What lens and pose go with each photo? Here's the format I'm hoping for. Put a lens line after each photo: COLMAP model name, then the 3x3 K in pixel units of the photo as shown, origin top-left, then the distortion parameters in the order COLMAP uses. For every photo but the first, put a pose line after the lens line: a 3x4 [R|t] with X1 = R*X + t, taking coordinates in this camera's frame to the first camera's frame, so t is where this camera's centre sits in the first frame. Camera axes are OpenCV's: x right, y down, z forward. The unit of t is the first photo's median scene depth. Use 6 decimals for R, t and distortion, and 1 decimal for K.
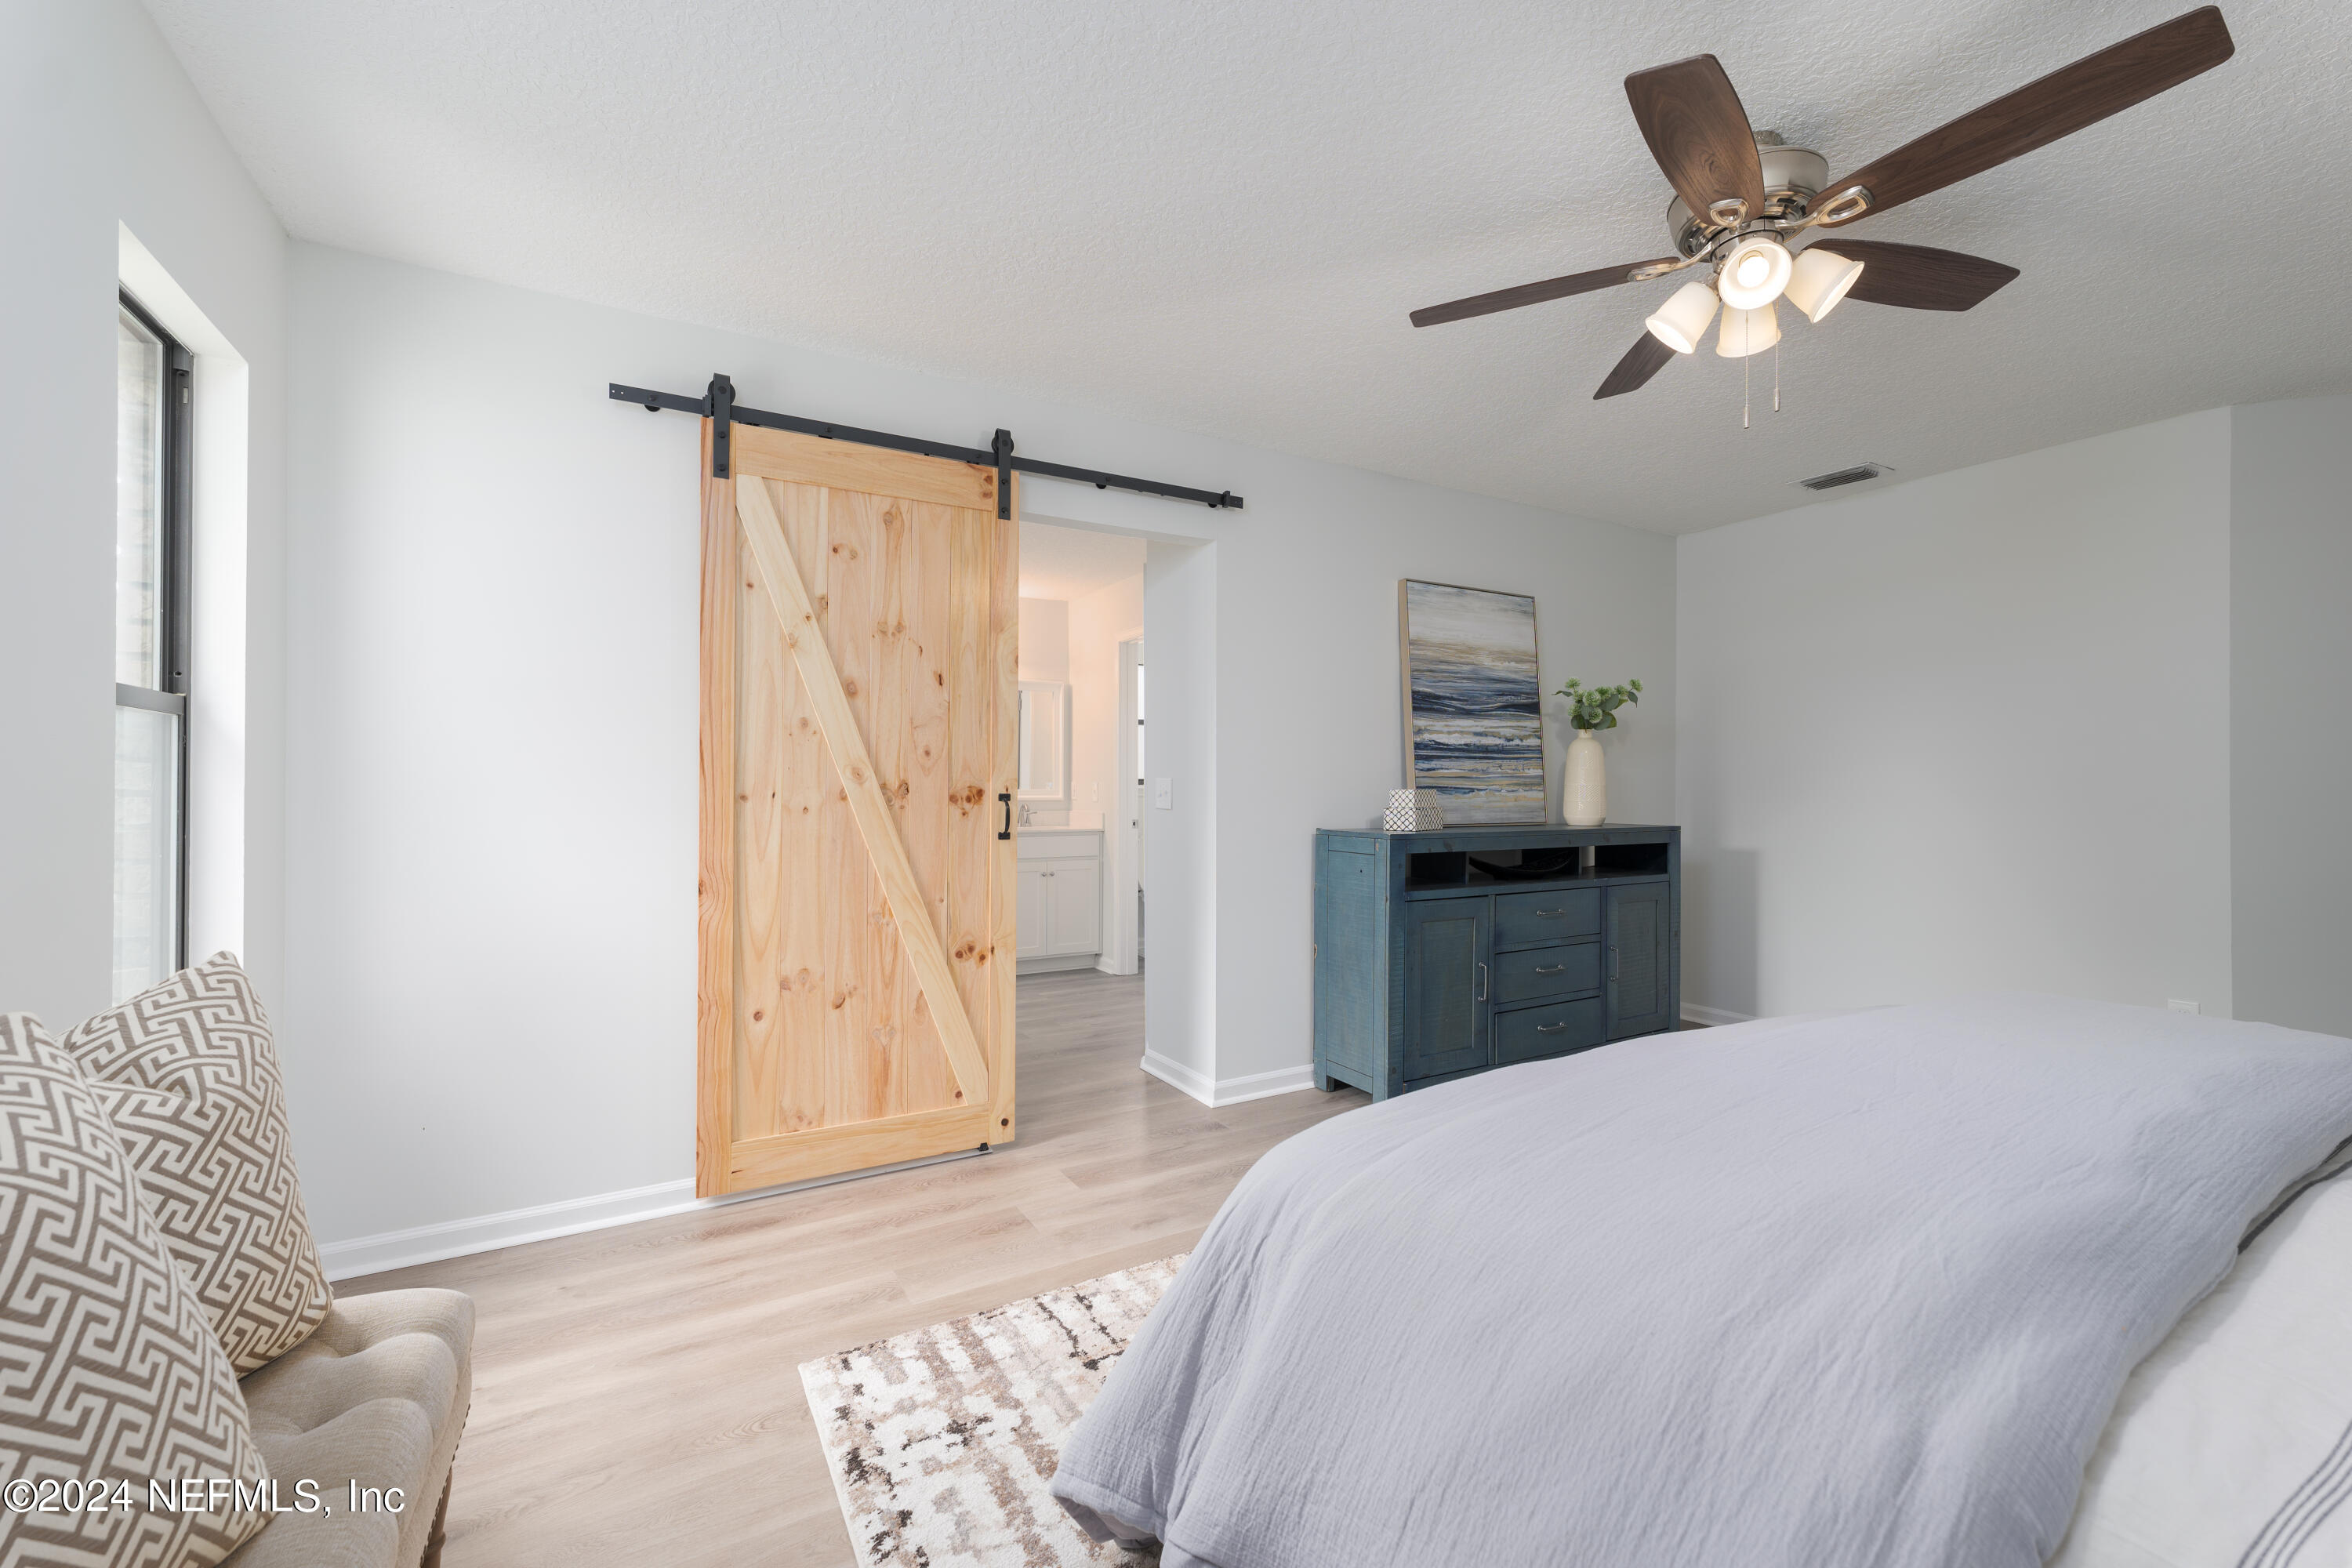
lens RADIAL K [[969.3, 0, 1183.2], [0, 969.3, 779.5], [0, 0, 1]] dist [0.003785, -0.000142]
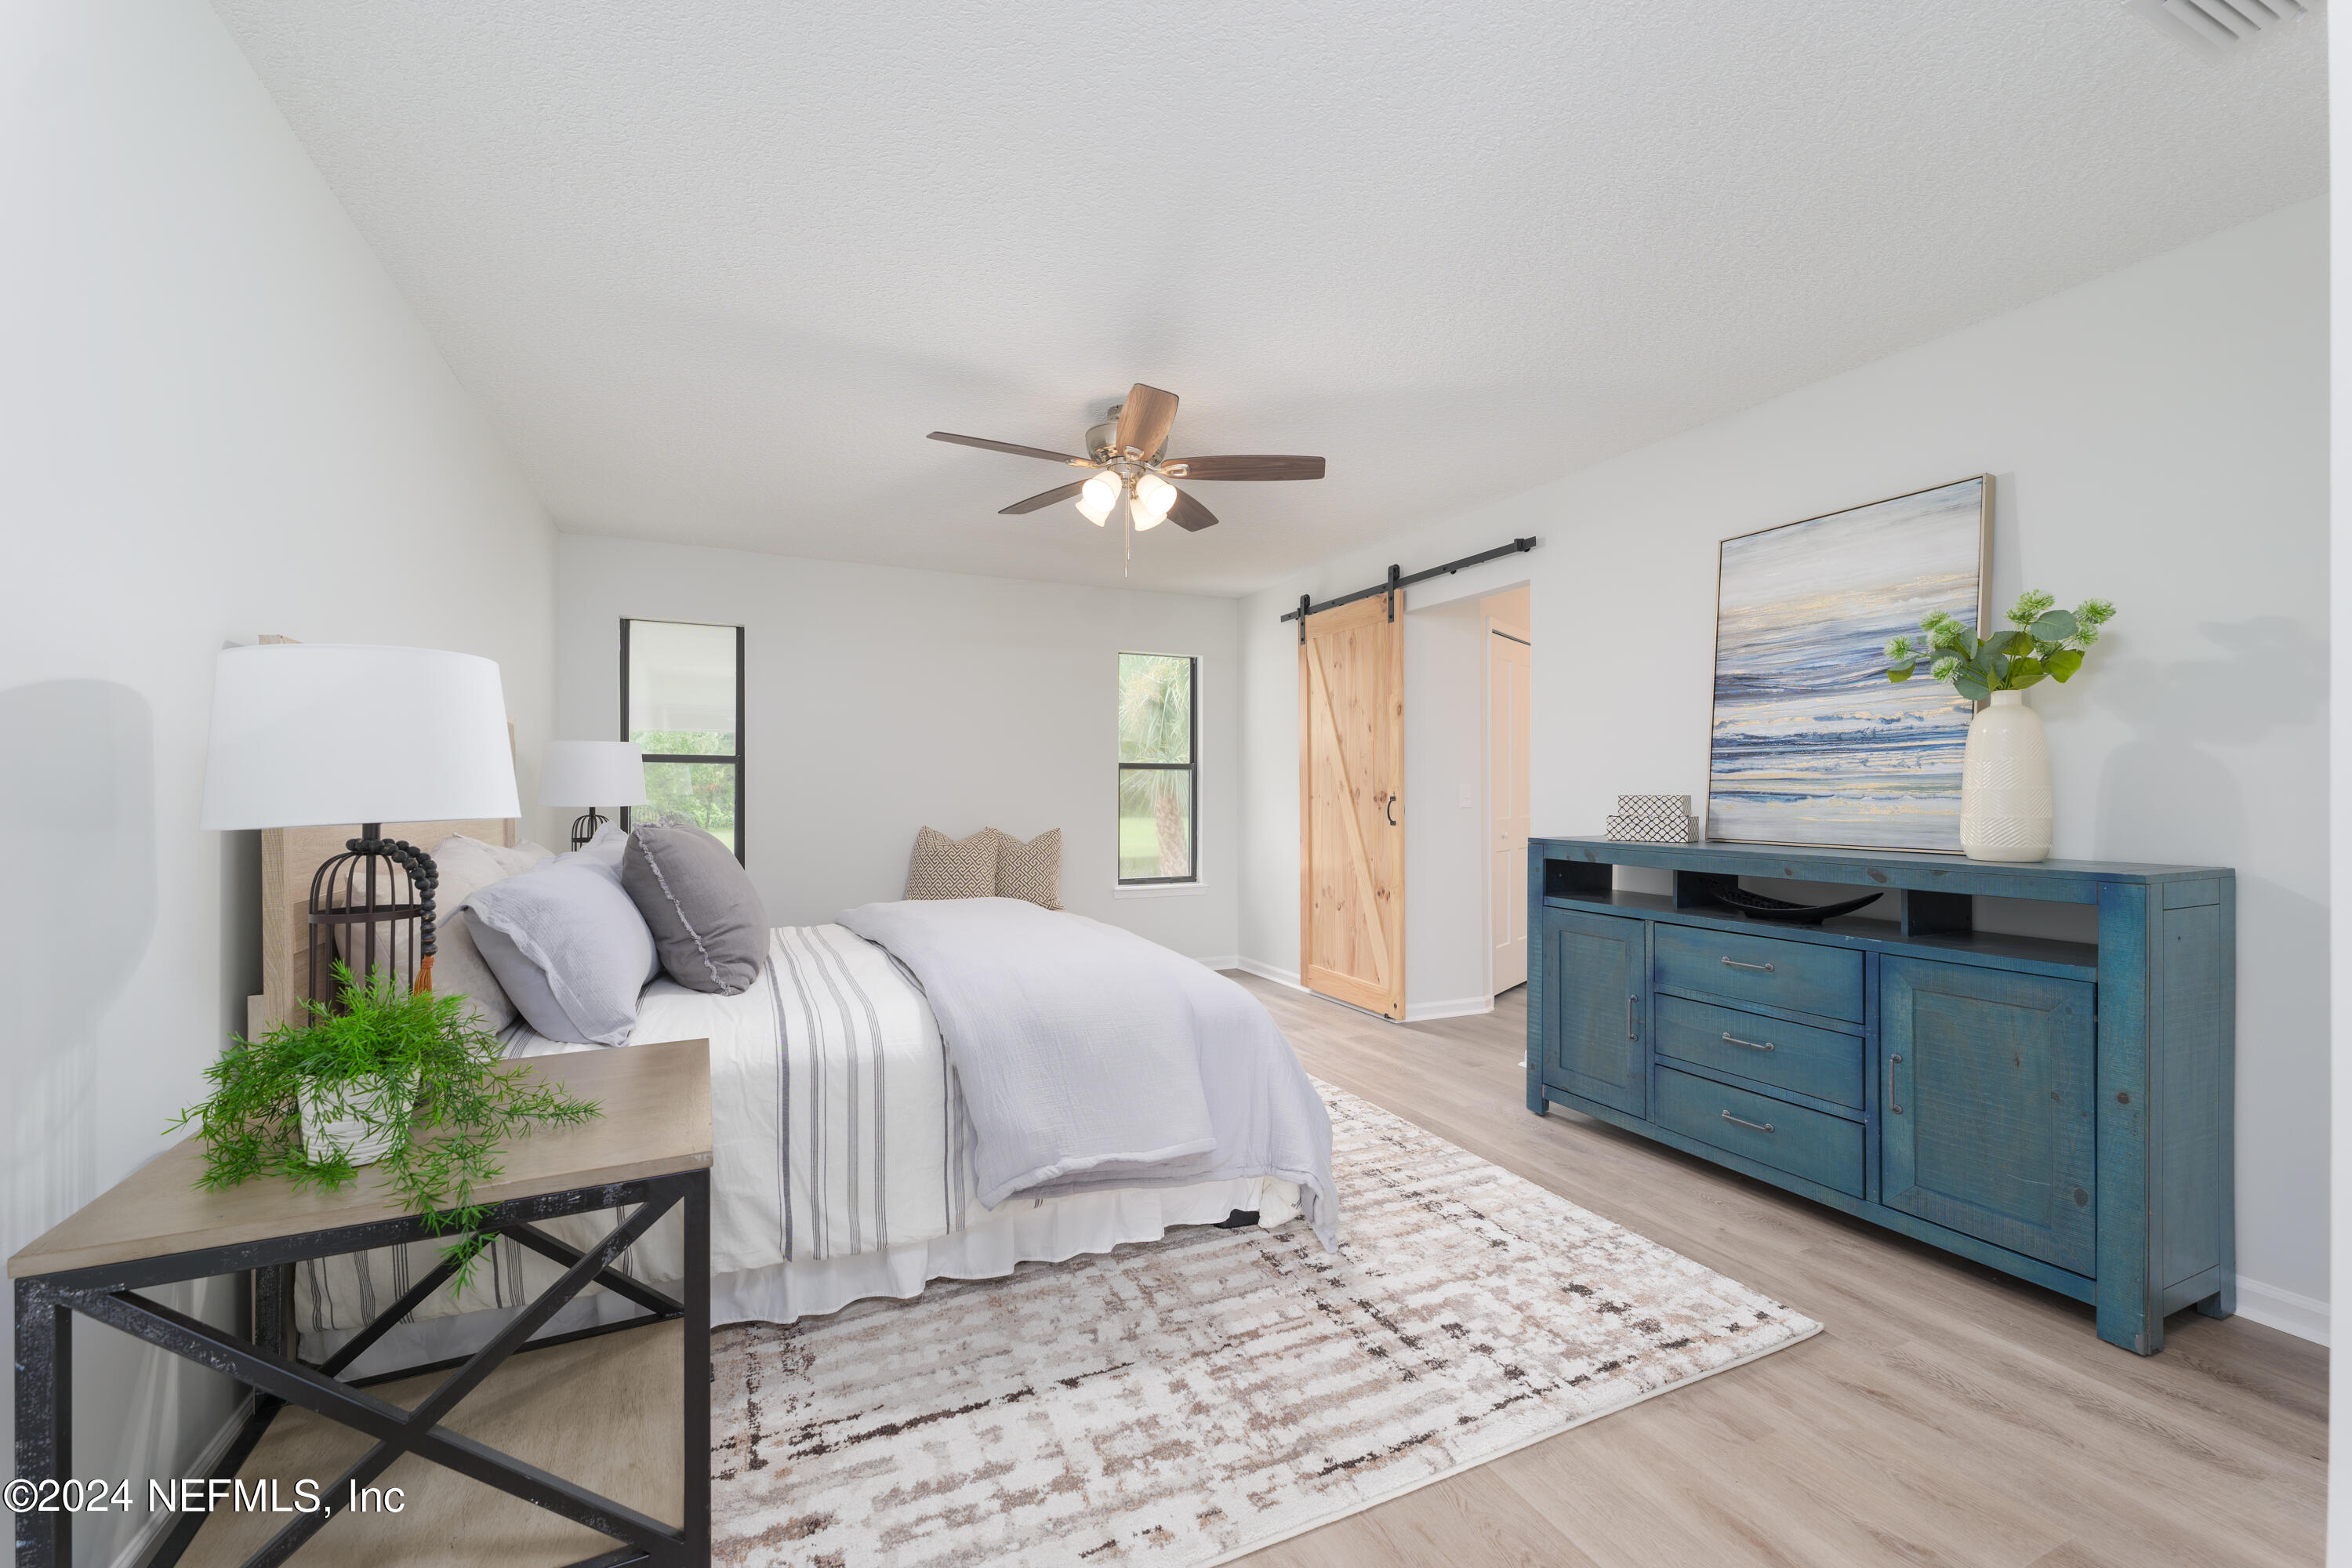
lens RADIAL K [[969.3, 0, 1183.9], [0, 969.3, 790.1], [0, 0, 1]] dist [0.003785, -0.000142]
pose [[-0.081452, -0.002981, -0.996673, 1.251824], [0.005146, 0.999981, -0.003412, 0.007189], [0.996664, -0.005407, -0.081435, 0.700822]]
